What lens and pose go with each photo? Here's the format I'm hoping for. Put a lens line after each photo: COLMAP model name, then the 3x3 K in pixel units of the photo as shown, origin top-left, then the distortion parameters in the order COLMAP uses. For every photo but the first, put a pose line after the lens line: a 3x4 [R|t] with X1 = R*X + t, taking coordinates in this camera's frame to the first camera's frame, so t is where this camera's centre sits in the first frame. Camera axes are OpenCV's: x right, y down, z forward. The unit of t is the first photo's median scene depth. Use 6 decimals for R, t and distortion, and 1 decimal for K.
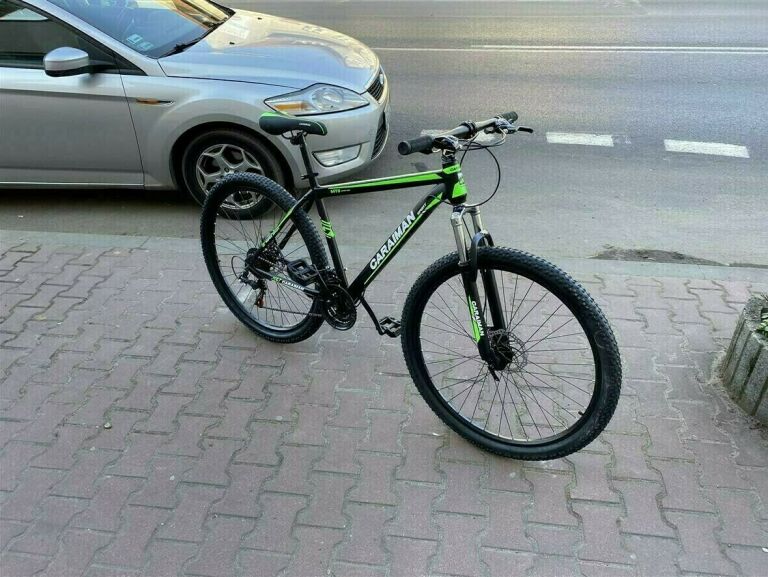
lens RADIAL K [[582.9, 0, 387.5], [0, 582.9, 281.1], [0, 0, 1]] dist [0.014936, -0.002833]
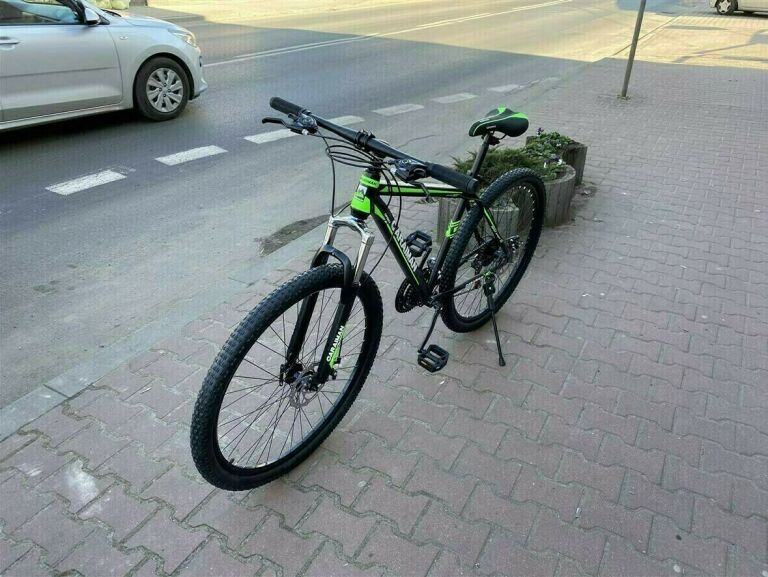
lens RADIAL K [[582.9, 0, 383.6], [0, 582.9, 287.9], [0, 0, 1]] dist [0.014936, -0.002833]
pose [[0.360820, -0.432963, 0.826046, -0.881014], [0.486578, 0.843005, 0.229313, -0.218916], [-0.795645, 0.319195, 0.514844, 0.517523]]
